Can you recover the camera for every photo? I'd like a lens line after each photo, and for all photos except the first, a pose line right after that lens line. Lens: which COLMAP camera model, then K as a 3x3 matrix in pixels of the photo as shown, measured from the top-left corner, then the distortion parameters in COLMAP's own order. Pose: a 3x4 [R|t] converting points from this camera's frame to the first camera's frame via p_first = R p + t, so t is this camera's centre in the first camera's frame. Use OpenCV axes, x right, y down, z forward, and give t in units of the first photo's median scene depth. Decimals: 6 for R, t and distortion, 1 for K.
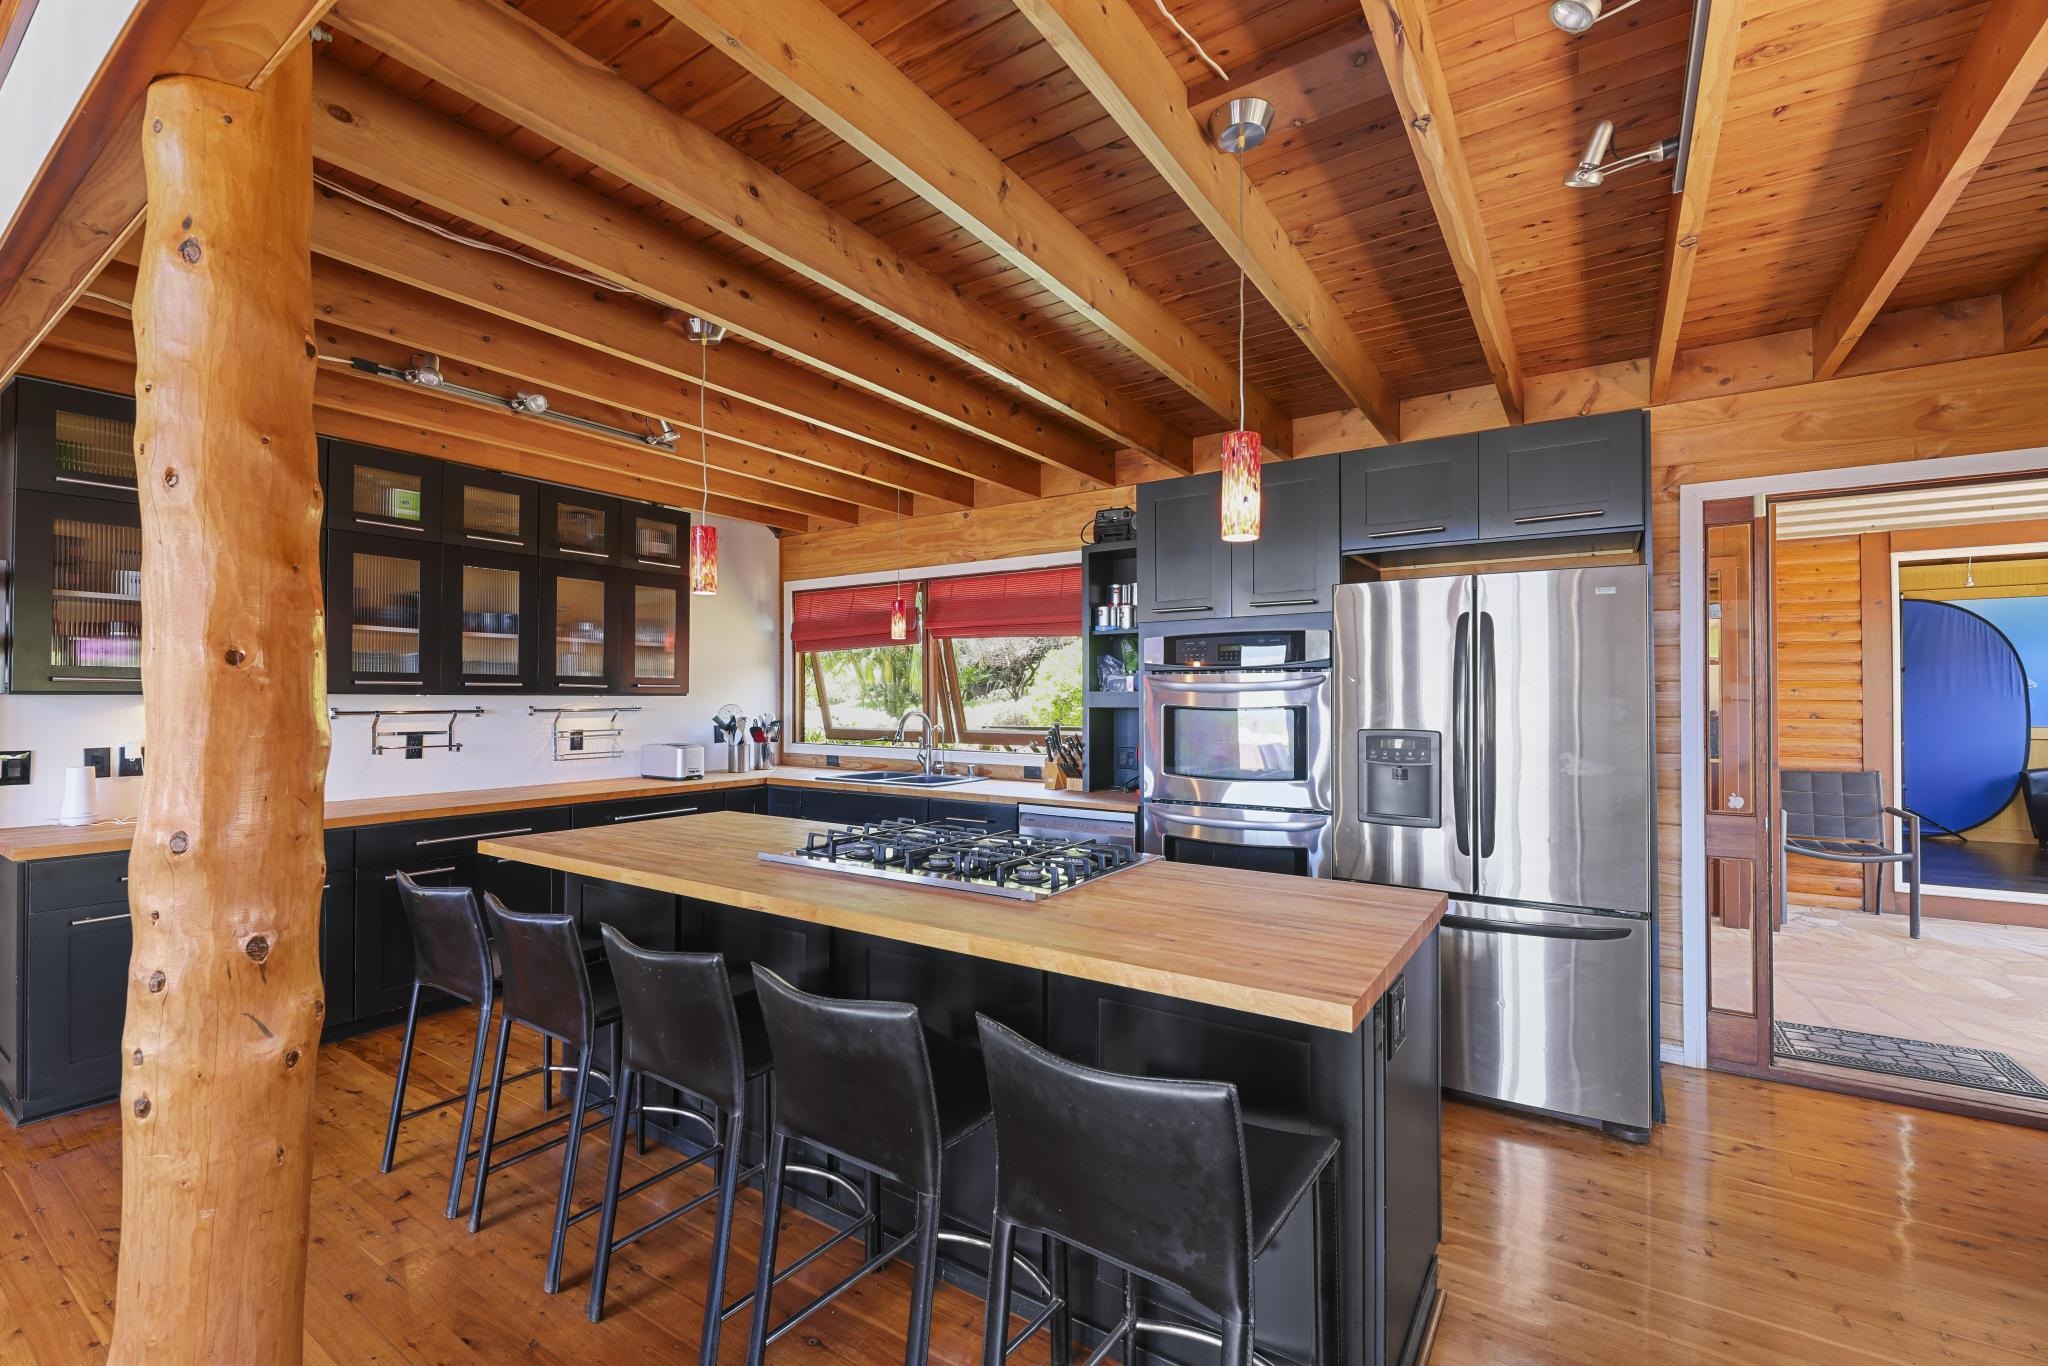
lens RADIAL K [[876.3, 0, 1023.0], [0, 876.3, 686.8], [0, 0, 1]] dist [-0.000793, 0.000177]
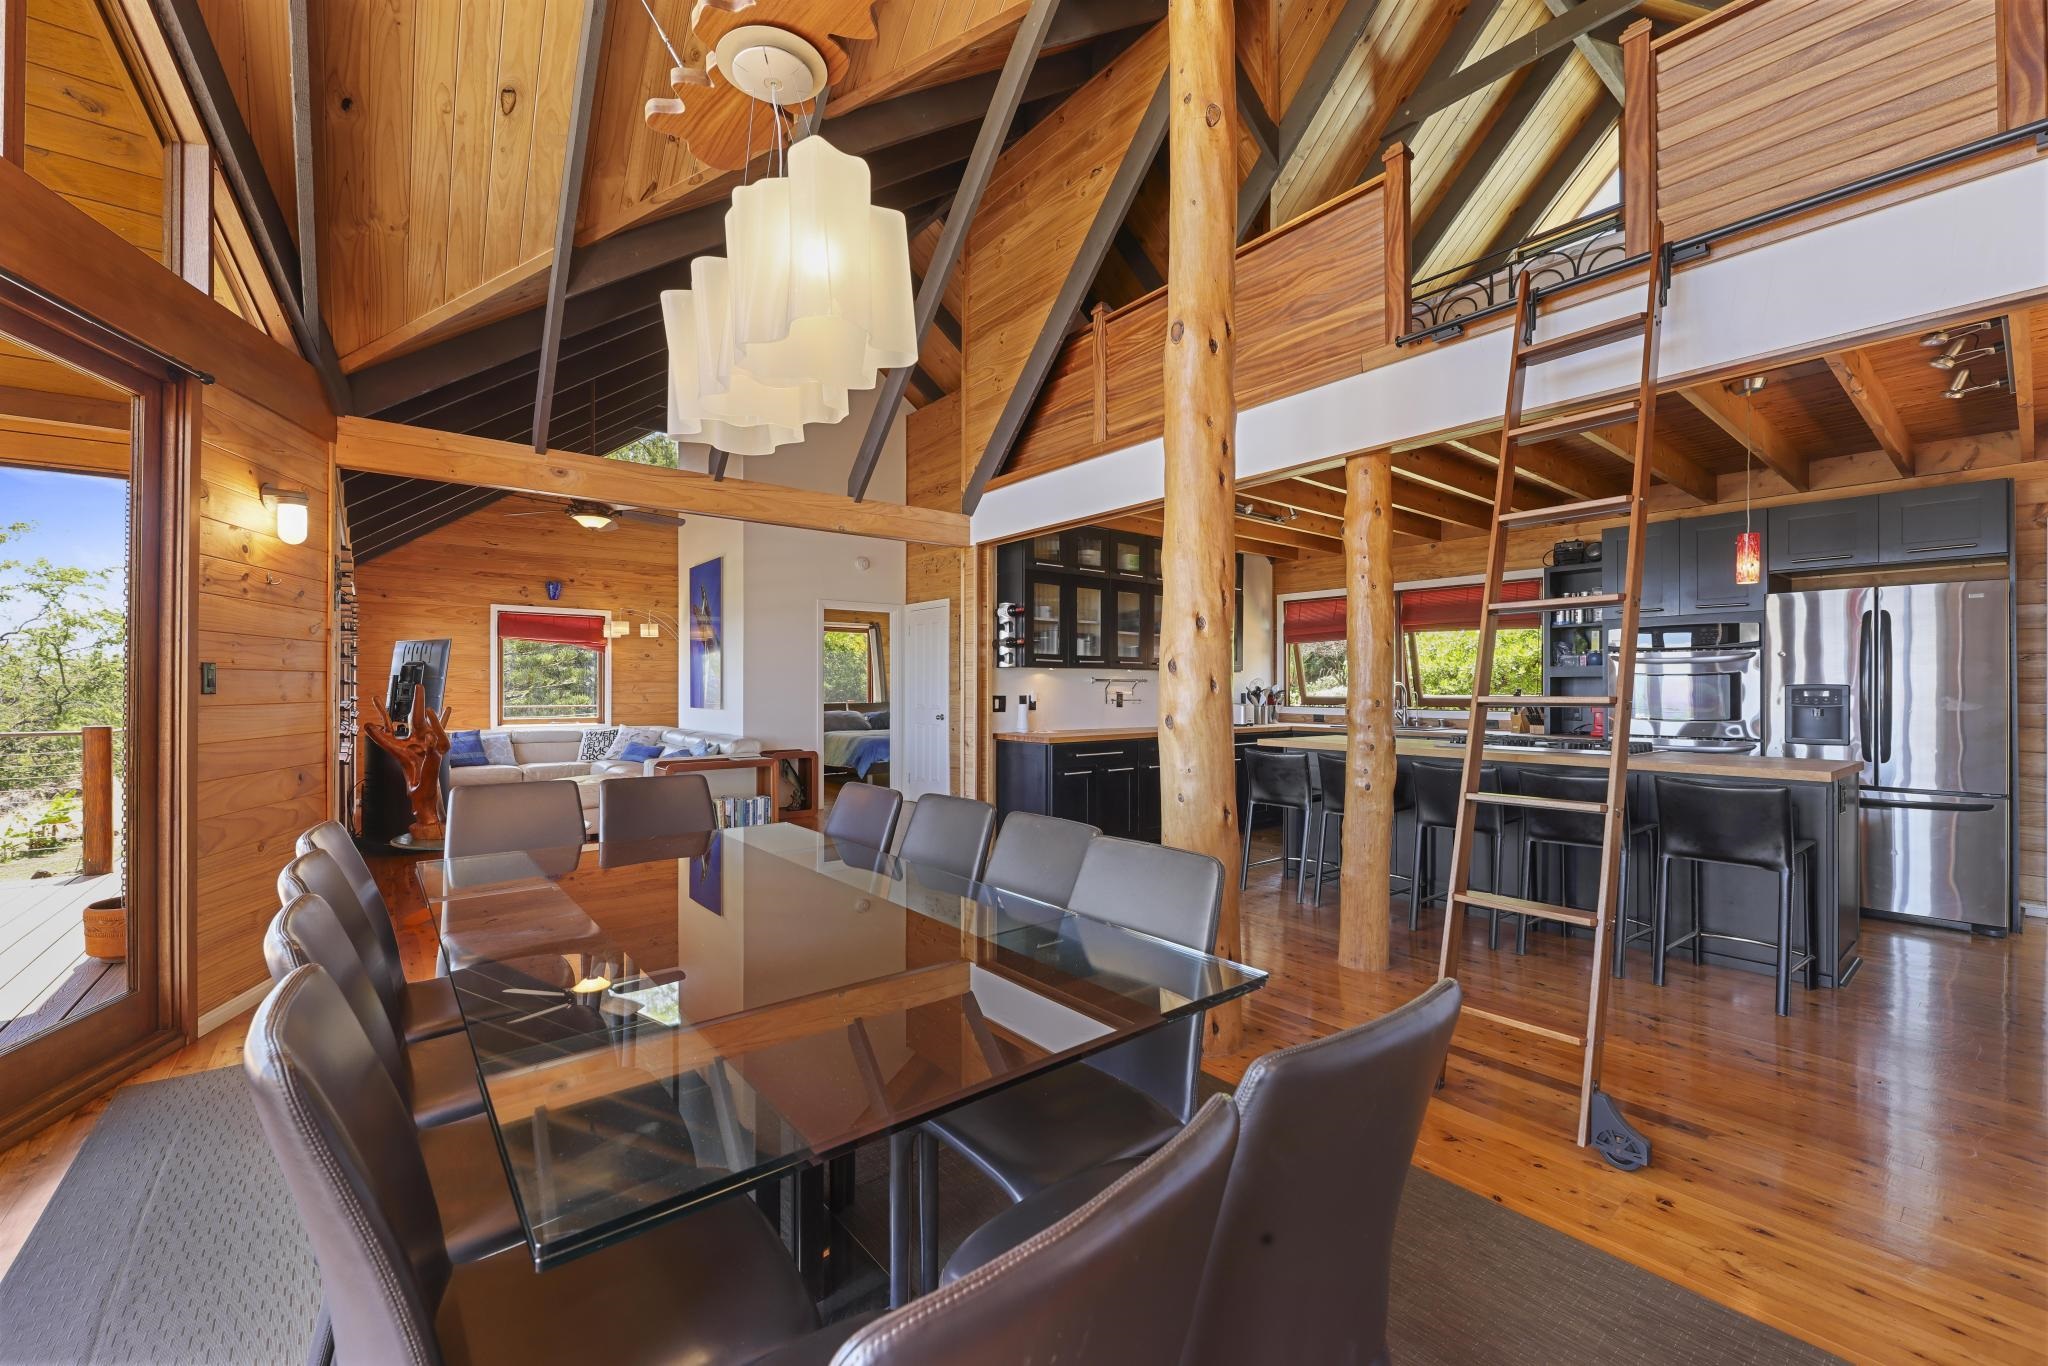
lens RADIAL K [[838.8, 0, 1058.8], [0, 838.8, 684.6], [0, 0, 1]] dist [0.001584, -0.001548]
pose [[0.962442, -0.001024, -0.271484, -0.378974], [0.003246, 0.999965, 0.007735, 0.025351], [0.271467, -0.008326, 0.962412, -0.661762]]
